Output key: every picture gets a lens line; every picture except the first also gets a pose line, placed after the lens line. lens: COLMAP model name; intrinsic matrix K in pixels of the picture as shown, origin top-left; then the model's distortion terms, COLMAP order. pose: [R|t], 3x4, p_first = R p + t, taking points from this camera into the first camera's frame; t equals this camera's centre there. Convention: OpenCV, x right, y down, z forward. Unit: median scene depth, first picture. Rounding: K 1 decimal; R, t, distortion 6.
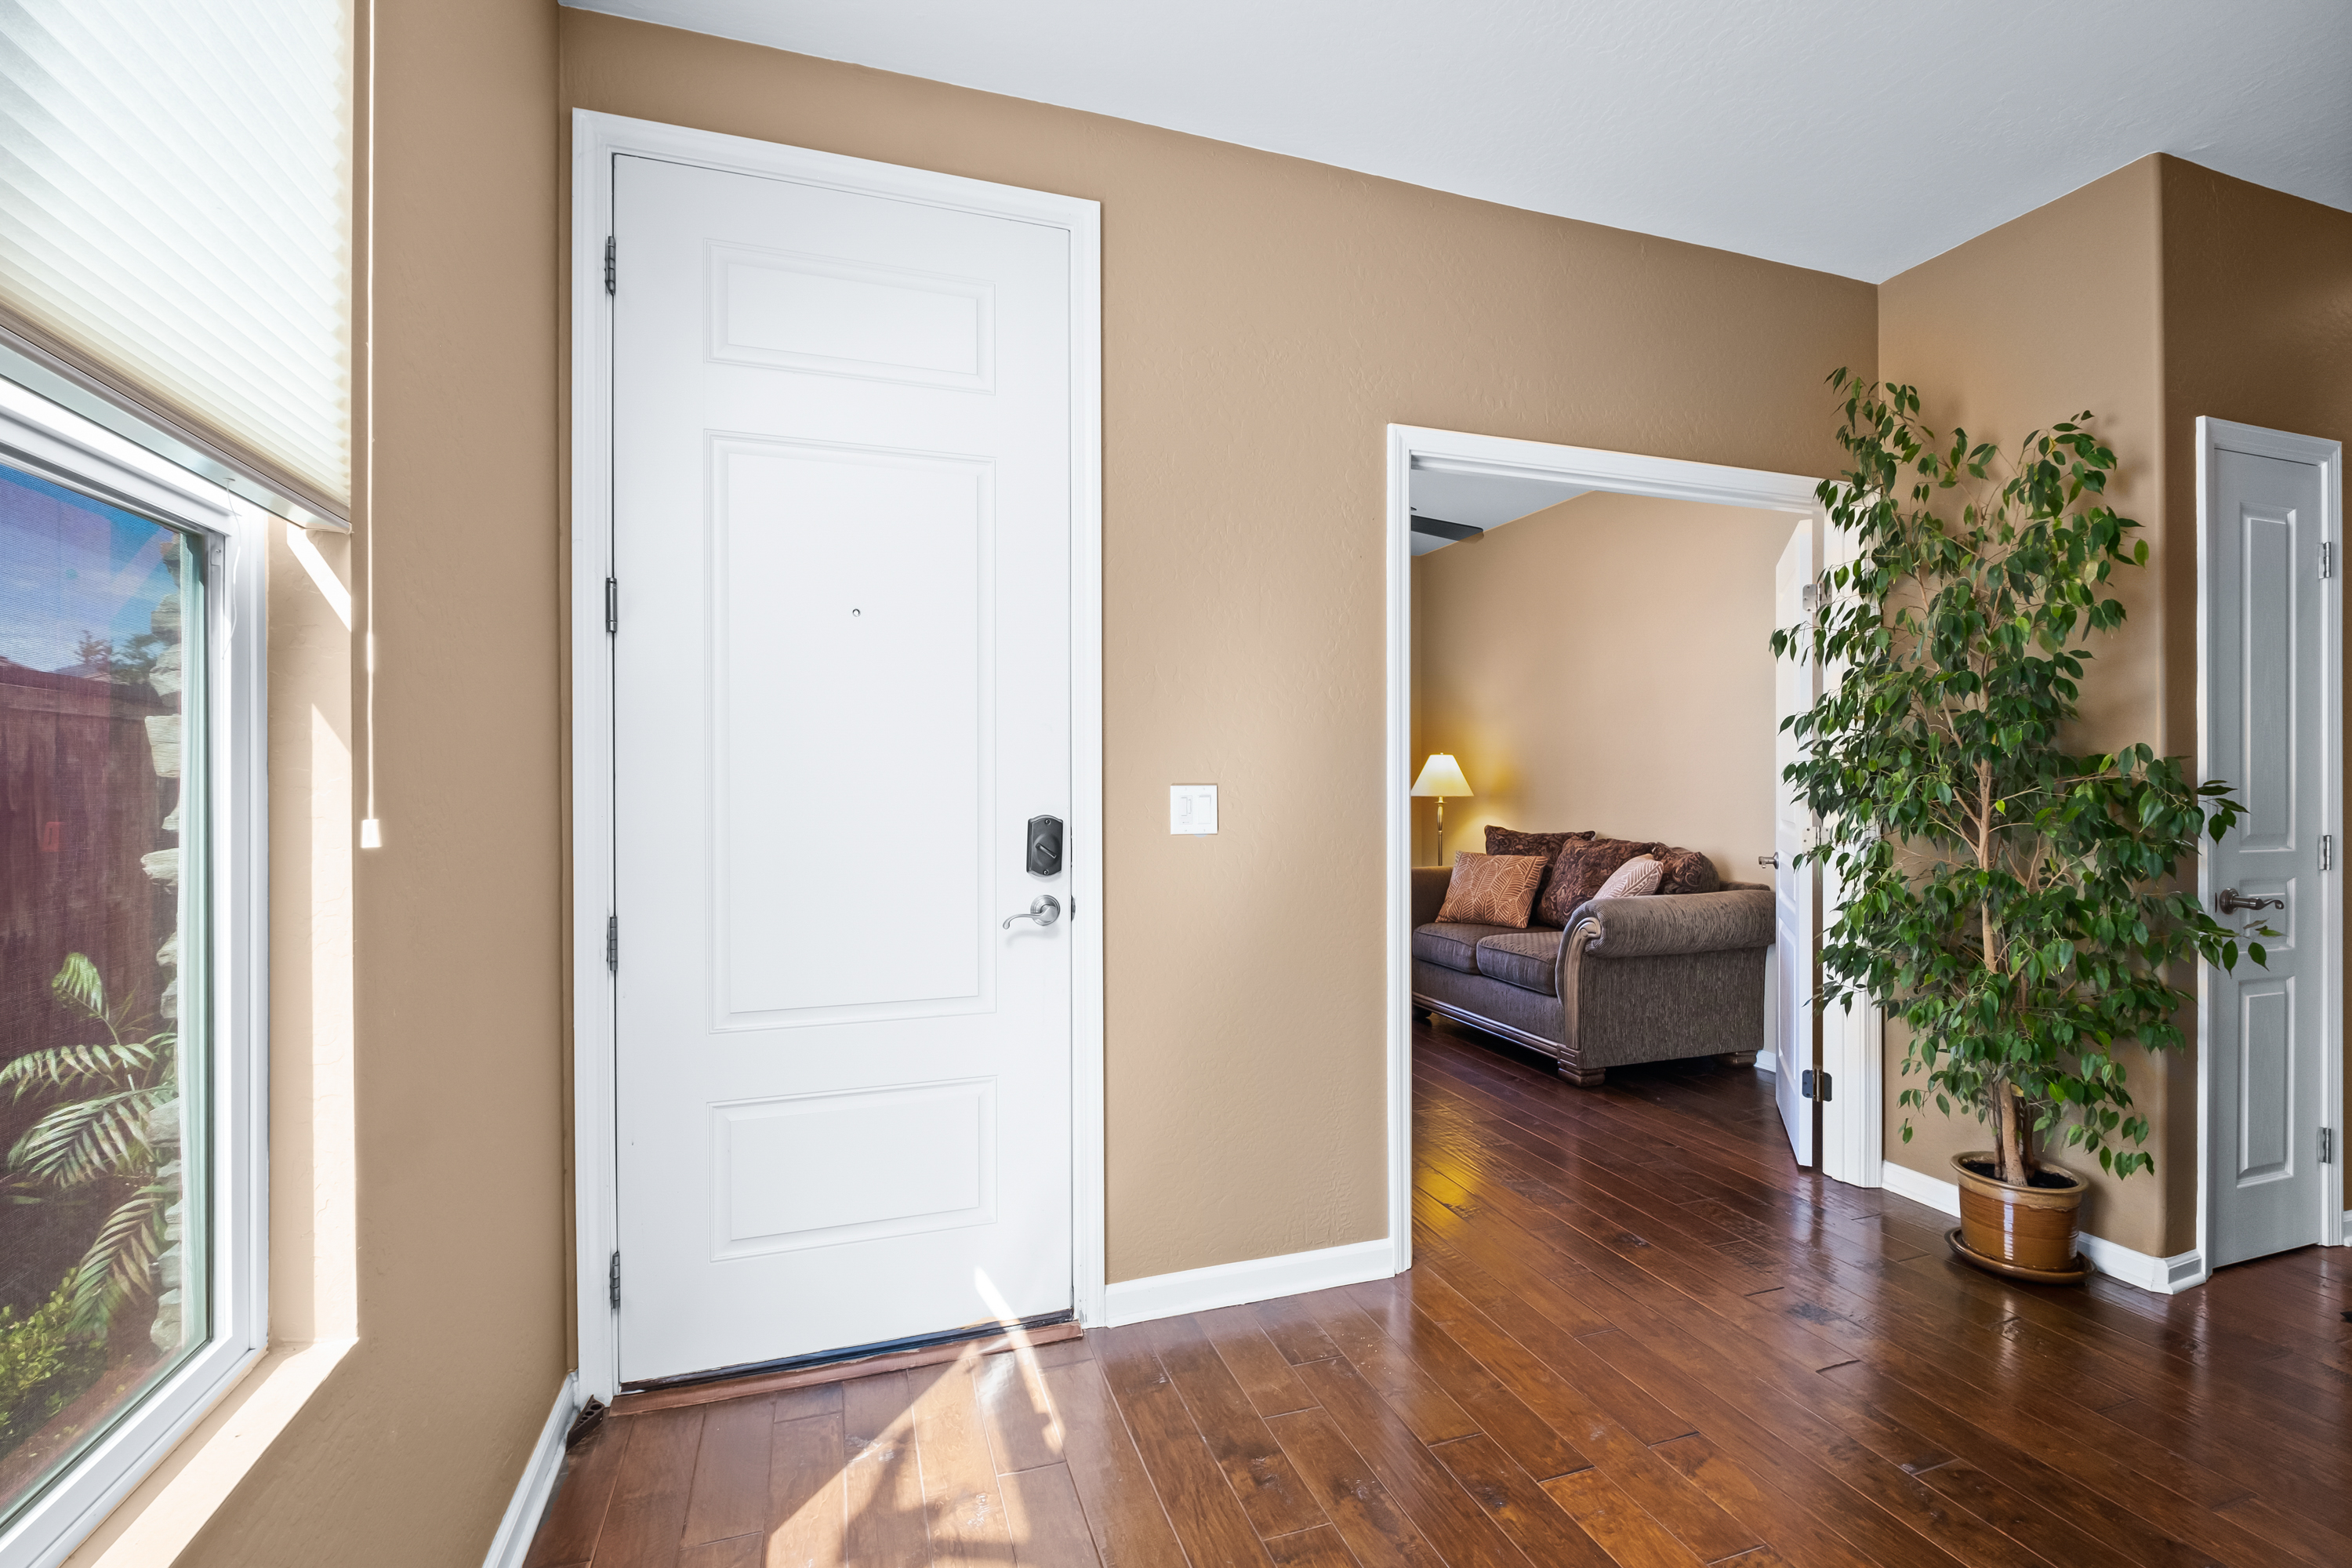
lens RADIAL K [[1013.7, 0, 1176.0], [0, 1013.7, 784.0], [0, 0, 1]] dist [-0.010082, 0.000117]
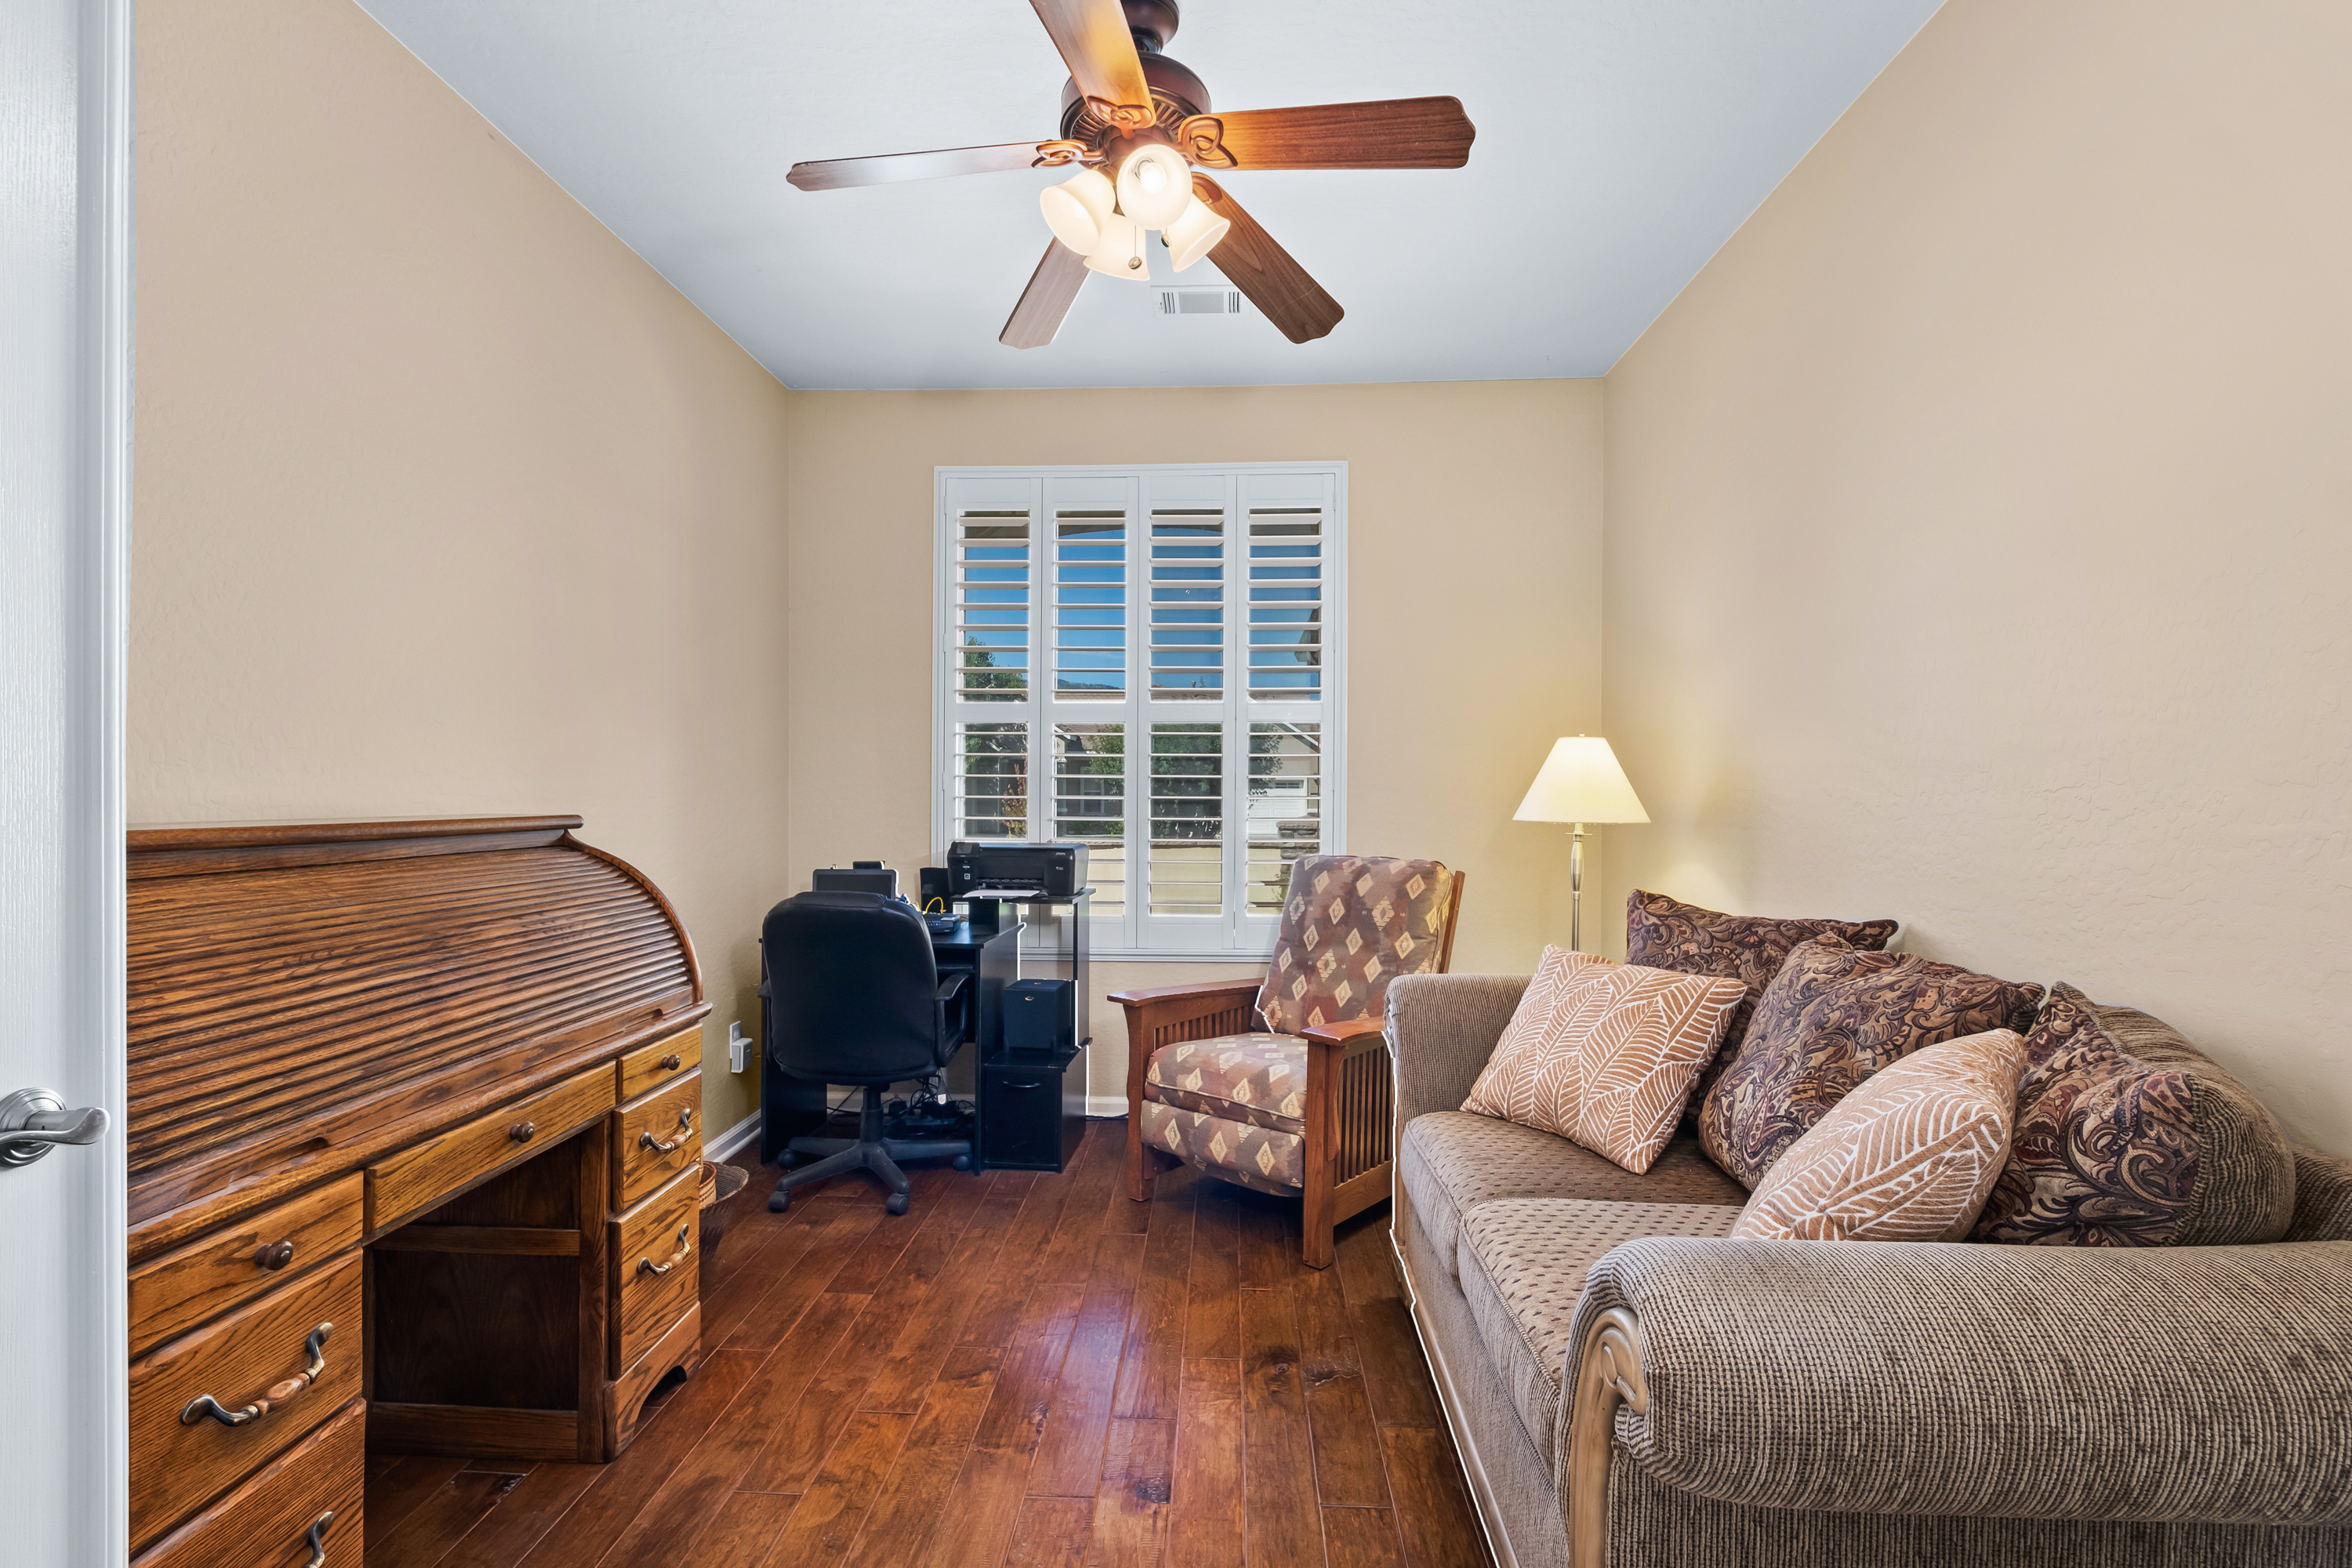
lens RADIAL K [[1013.7, 0, 1176.0], [0, 1013.7, 784.0], [0, 0, 1]] dist [-0.010082, 0.000117]
pose [[0.931150, 0.000144, -0.364637, 0.305375], [-0.004339, 0.999934, -0.010685, -0.000325], [0.364611, 0.011531, 0.931088, 0.552236]]
